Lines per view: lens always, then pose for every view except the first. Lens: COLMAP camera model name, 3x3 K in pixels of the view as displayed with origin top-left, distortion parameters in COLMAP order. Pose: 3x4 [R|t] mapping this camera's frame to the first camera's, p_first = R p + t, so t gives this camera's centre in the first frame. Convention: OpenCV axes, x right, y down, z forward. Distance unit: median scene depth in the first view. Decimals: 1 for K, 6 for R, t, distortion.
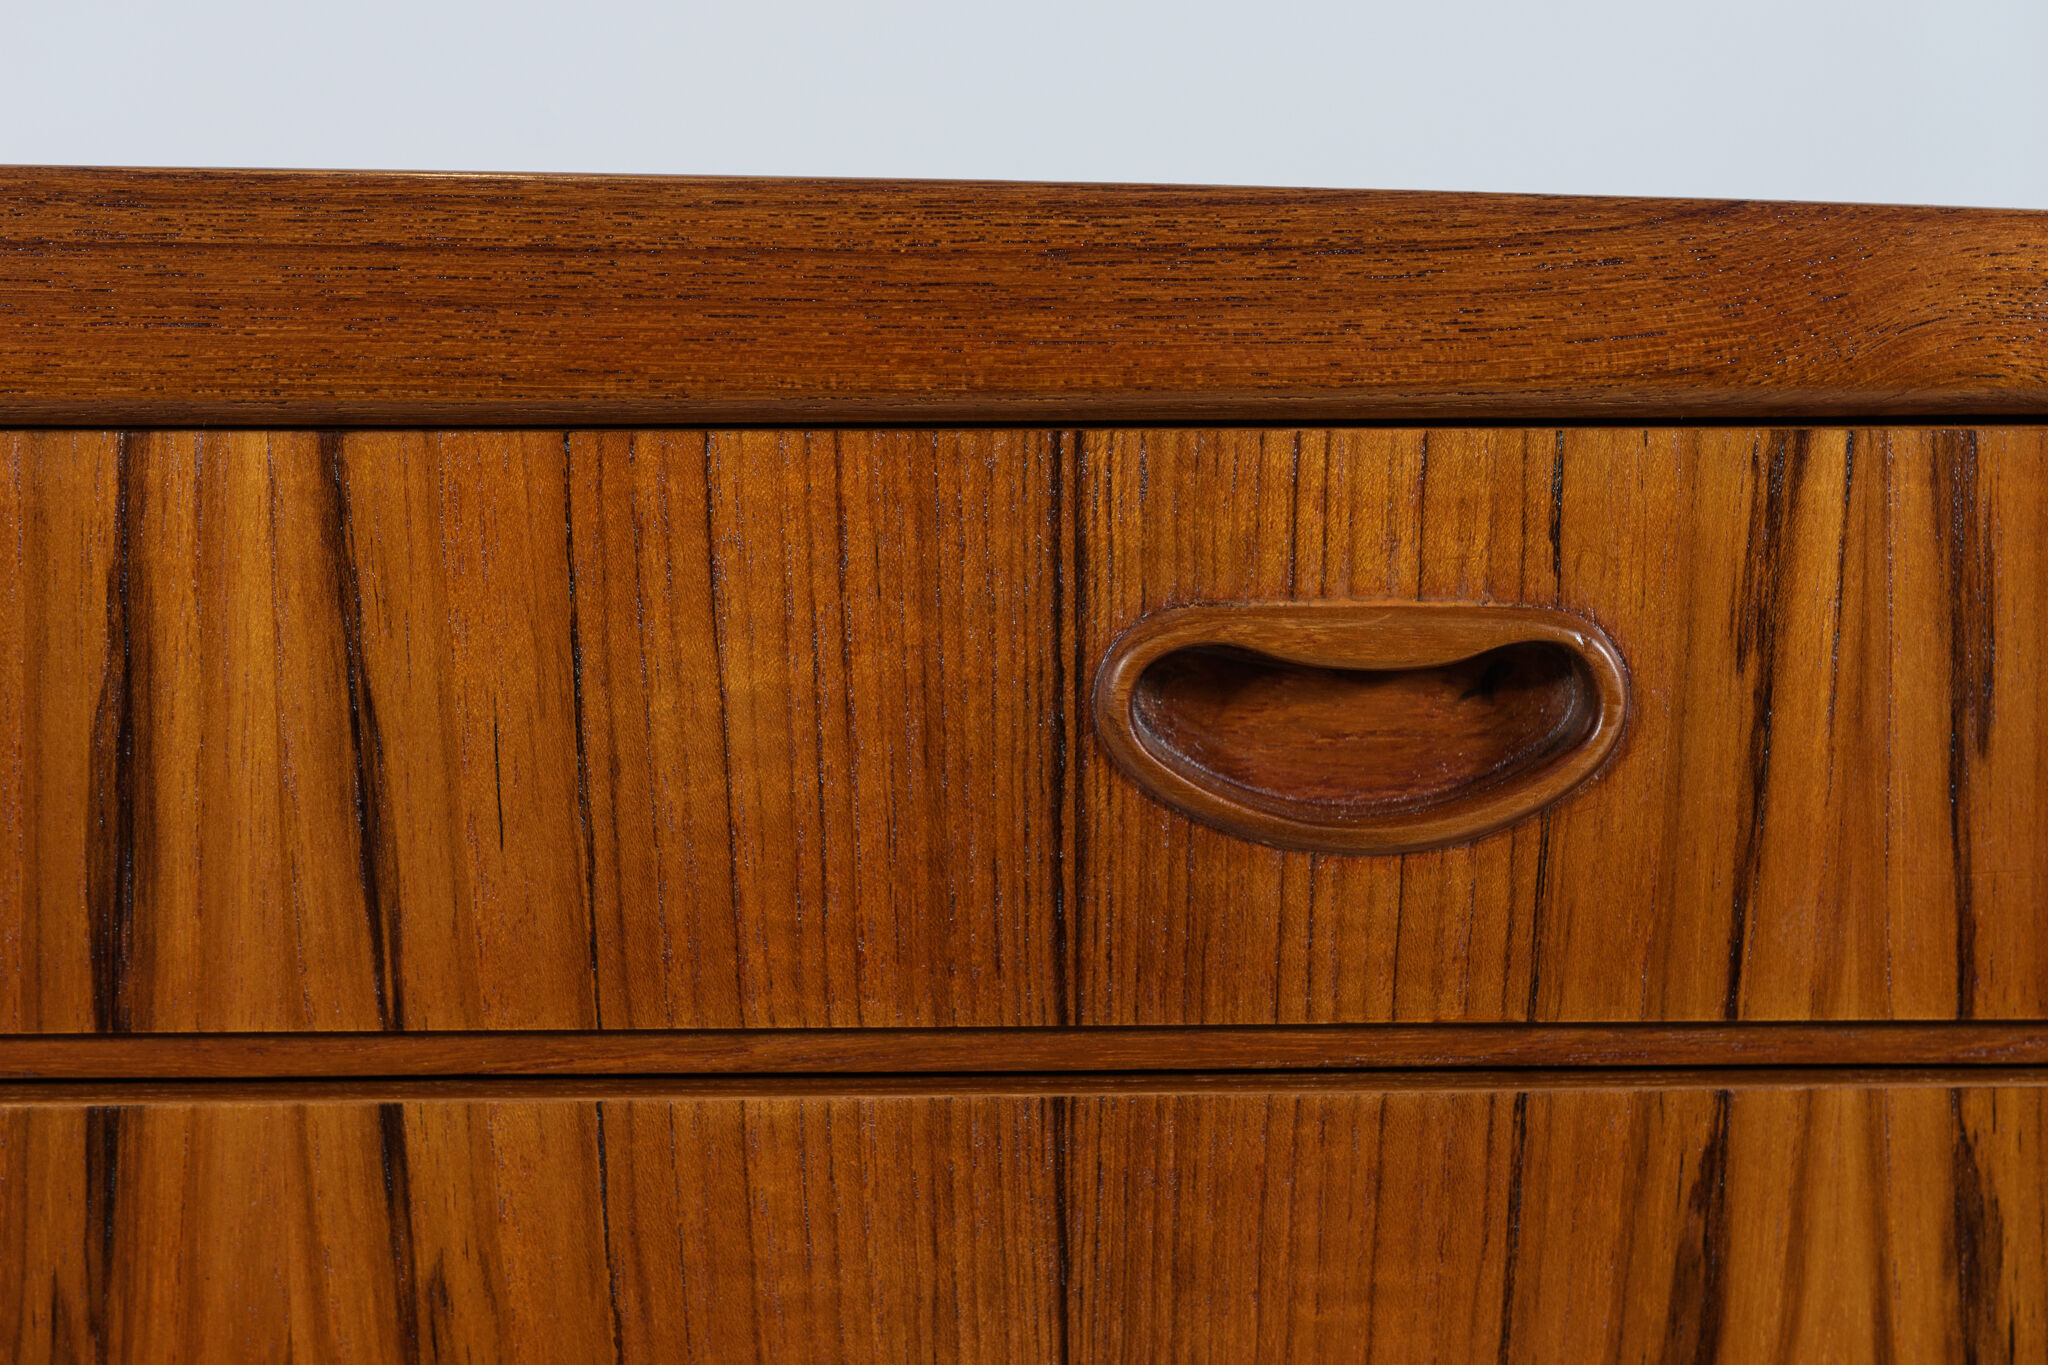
lens RADIAL K [[2788.9, 0, 1029.7], [0, 2788.9, 685.0], [0, 0, 1]] dist [0.000163, -0.001032]
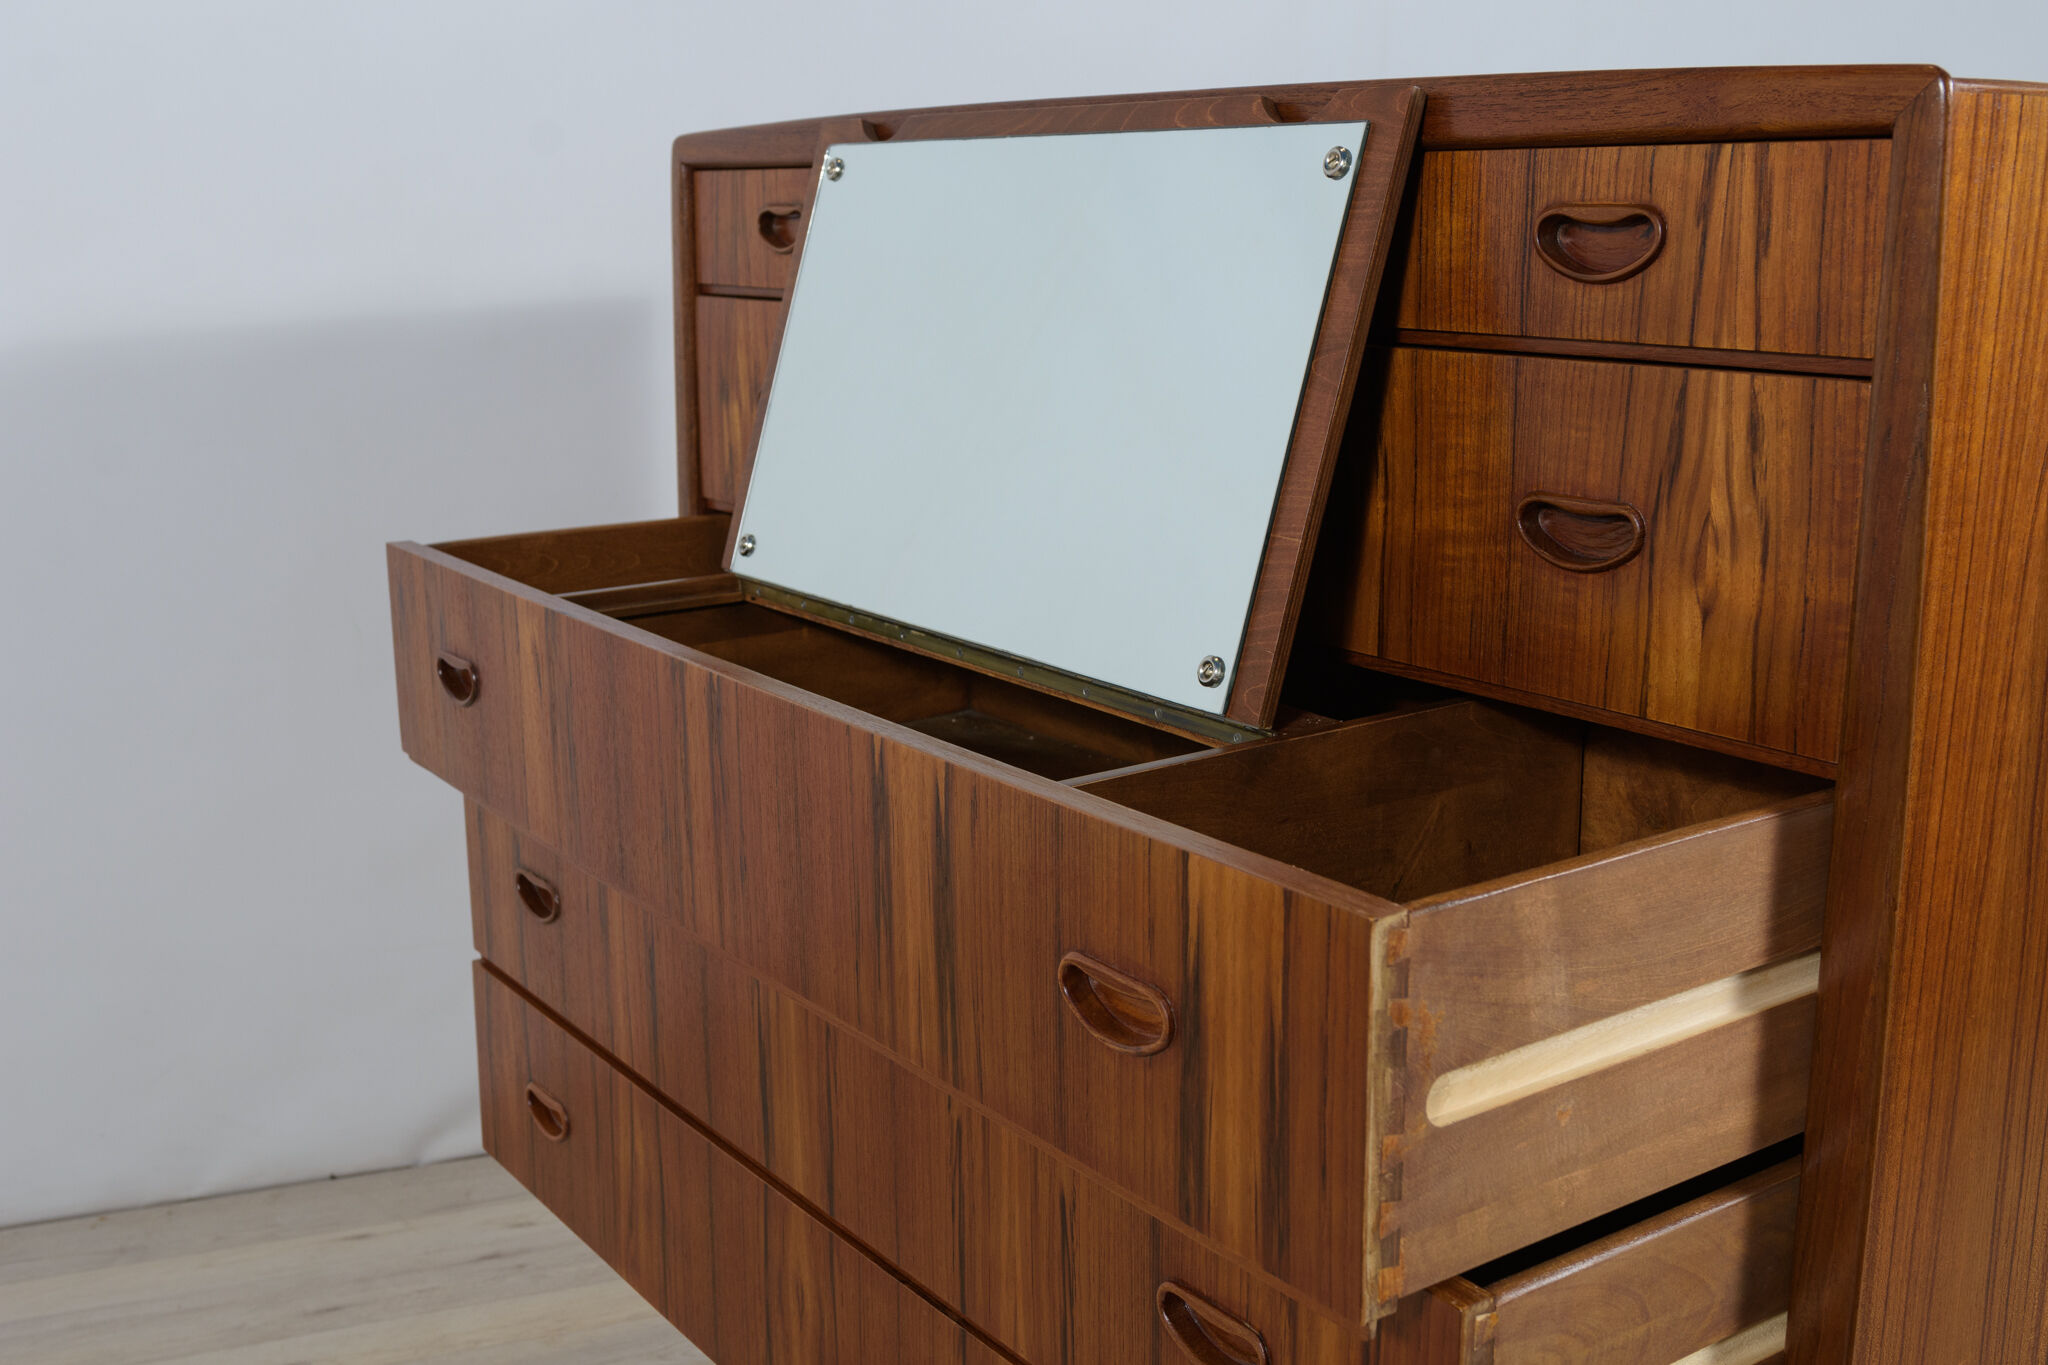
lens RADIAL K [[2136.6, 0, 1029.6], [0, 2136.6, 701.6], [0, 0, 1]] dist [-0.024327, -0.007546]
pose [[0.553022, 0.187027, -0.811904, 1.824503], [-0.115074, 0.982286, 0.147894, 0.243271], [0.825181, 0.011641, 0.564748, -0.895078]]
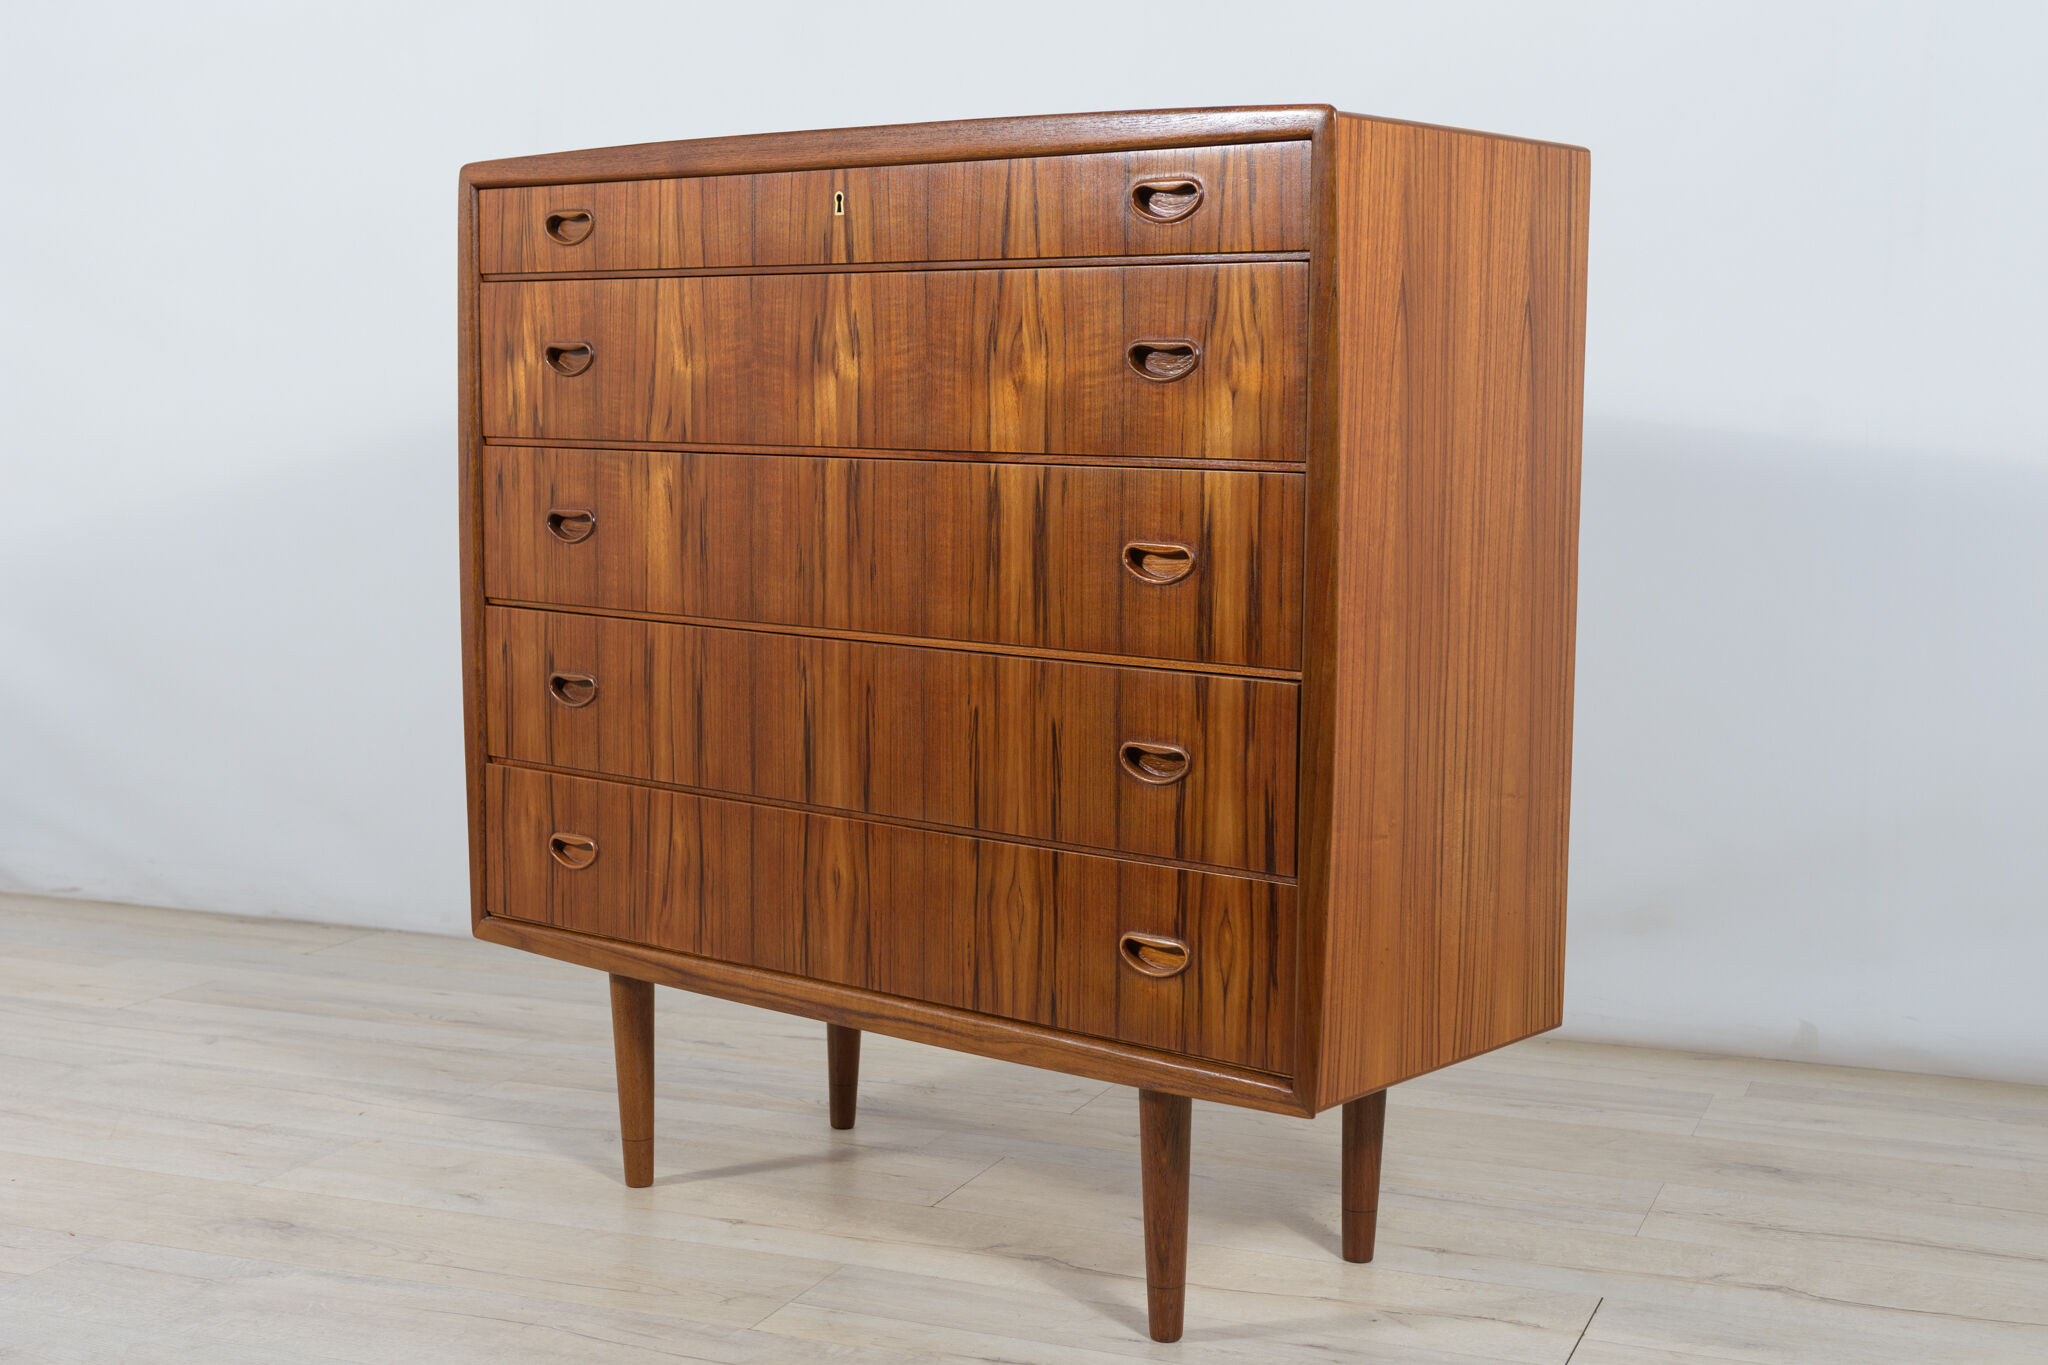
lens RADIAL K [[2726.3, 0, 1028.7], [0, 2726.3, 686.1], [0, 0, 1]] dist [0.003687, 0.009933]
pose [[0.743863, 0.080086, -0.663516, 3.771539], [-0.099324, 0.995017, 0.008747, 1.004247], [0.660910, 0.059396, 0.748111, -3.399440]]
